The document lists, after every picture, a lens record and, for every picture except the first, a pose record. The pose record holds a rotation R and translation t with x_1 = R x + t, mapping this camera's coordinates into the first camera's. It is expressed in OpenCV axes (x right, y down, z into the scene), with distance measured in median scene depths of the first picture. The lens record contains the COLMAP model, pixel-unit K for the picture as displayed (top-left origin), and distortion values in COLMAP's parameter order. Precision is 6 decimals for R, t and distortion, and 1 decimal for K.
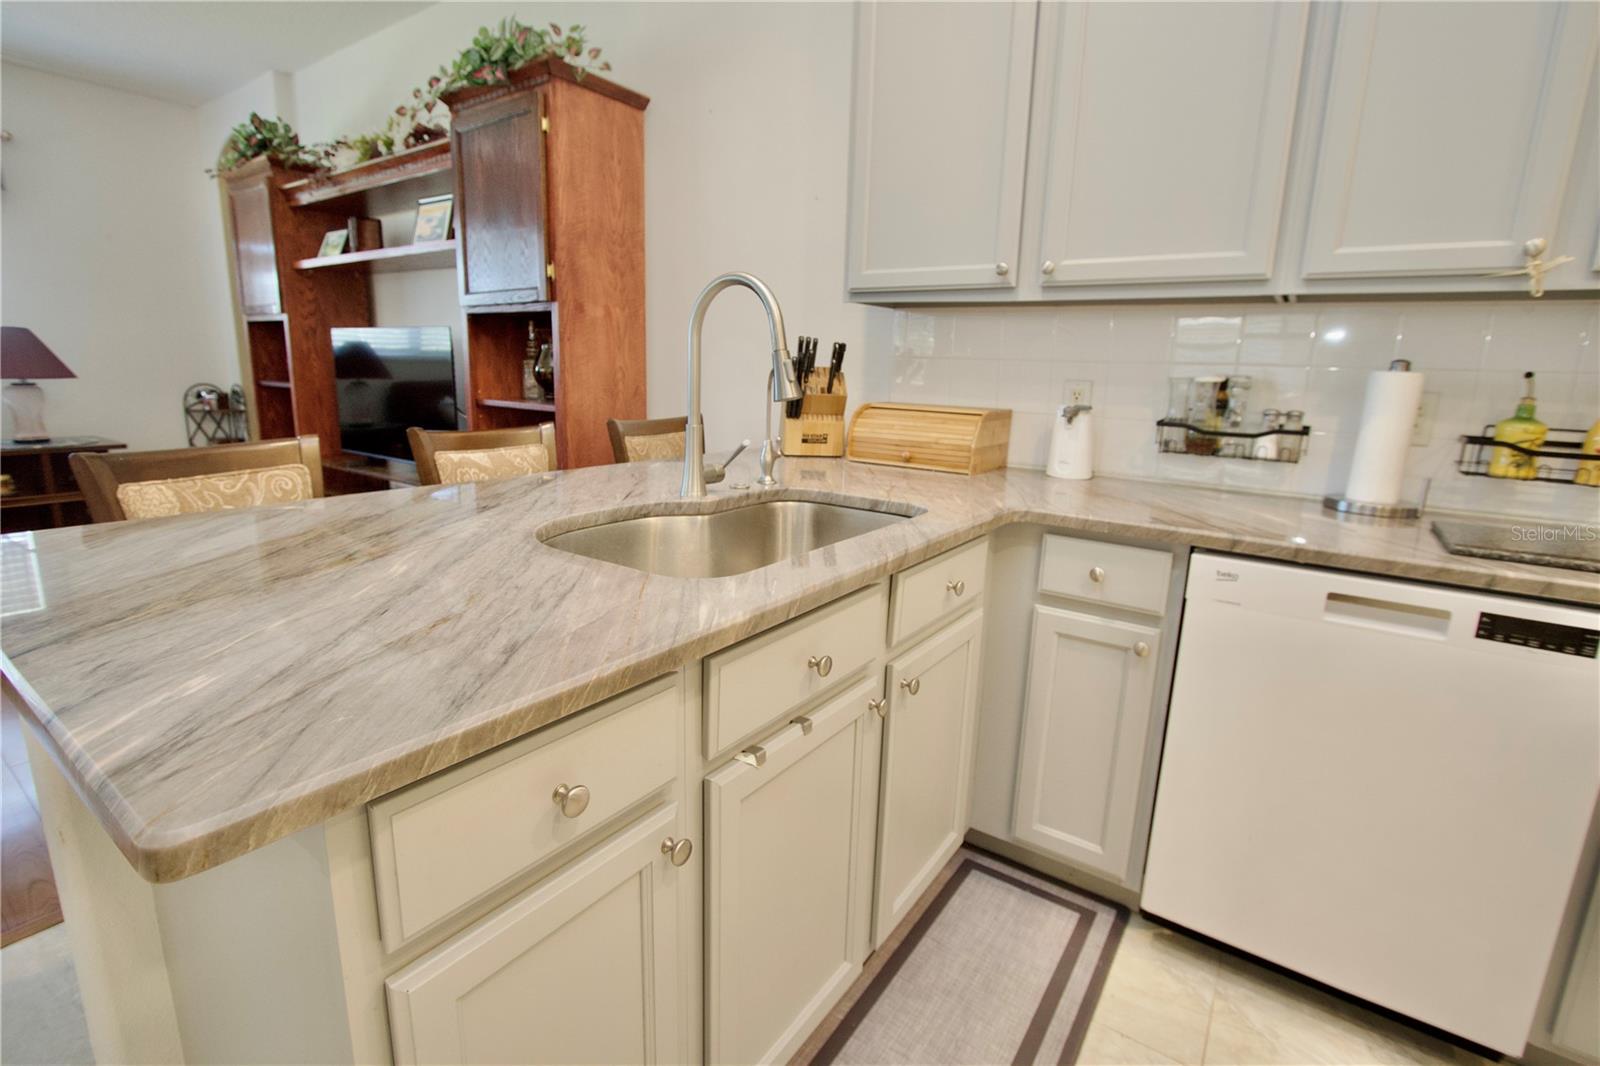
lens RADIAL K [[739.0, 0, 788.6], [0, 739.0, 521.0], [0, 0, 1]] dist [-0.022231, 0.005560]
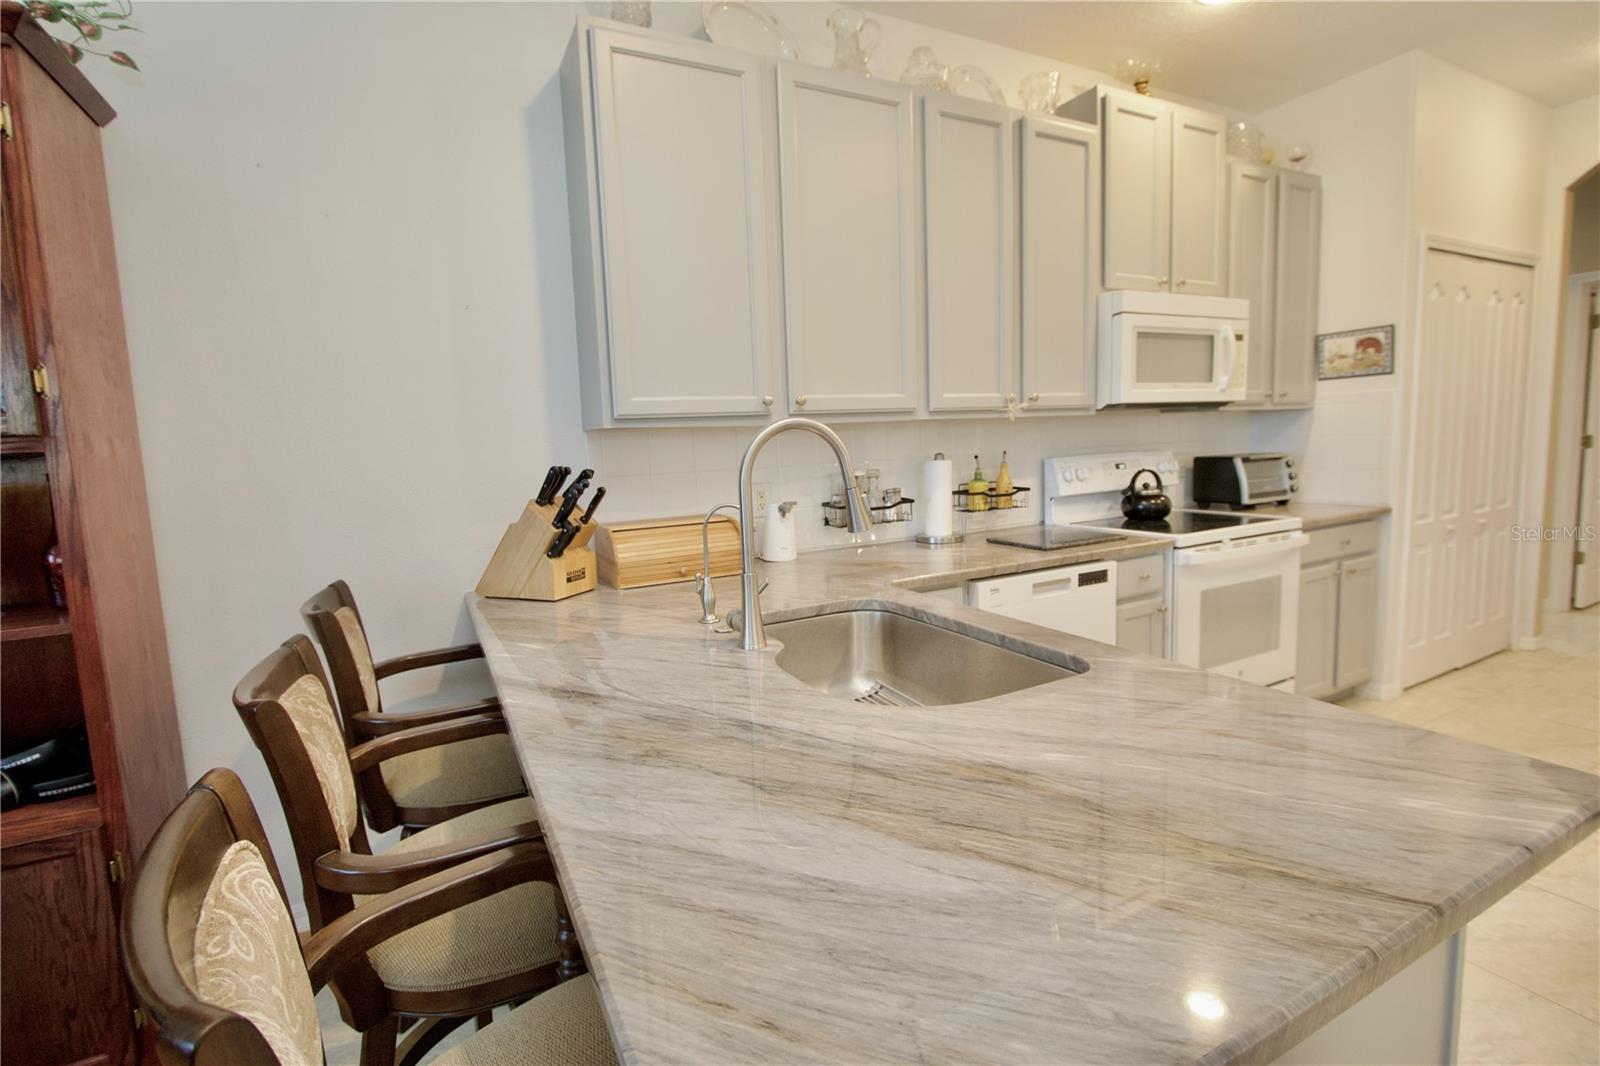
lens RADIAL K [[739.0, 0, 788.6], [0, 739.0, 521.0], [0, 0, 1]] dist [-0.022231, 0.005560]
pose [[0.465247, -0.143680, 0.873442, -0.580896], [0.238337, 0.970631, 0.032715, -0.134011], [-0.852491, 0.192953, 0.485828, 0.307317]]
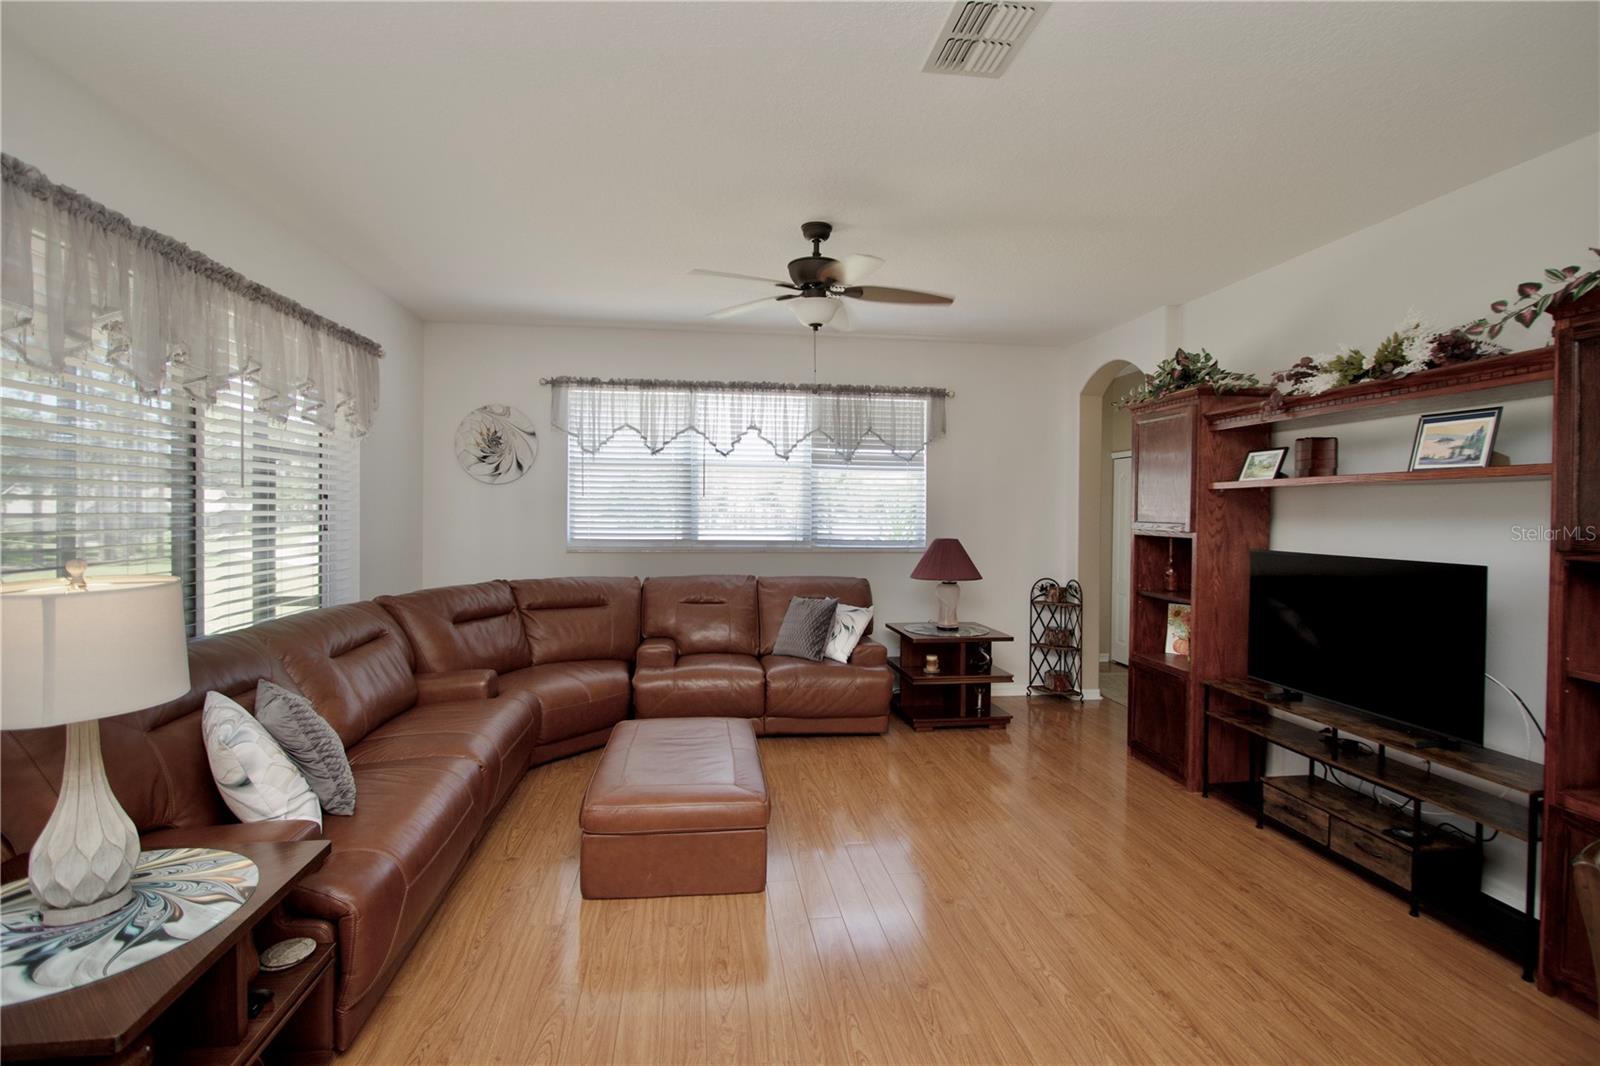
lens RADIAL K [[739.0, 0, 788.6], [0, 739.0, 521.0], [0, 0, 1]] dist [-0.022231, 0.005560]
pose [[0.678074, -0.009254, -0.734935, -0.517372], [-0.145101, 0.978556, -0.146196, -0.112296], [0.720528, 0.205772, 0.662191, -0.118421]]
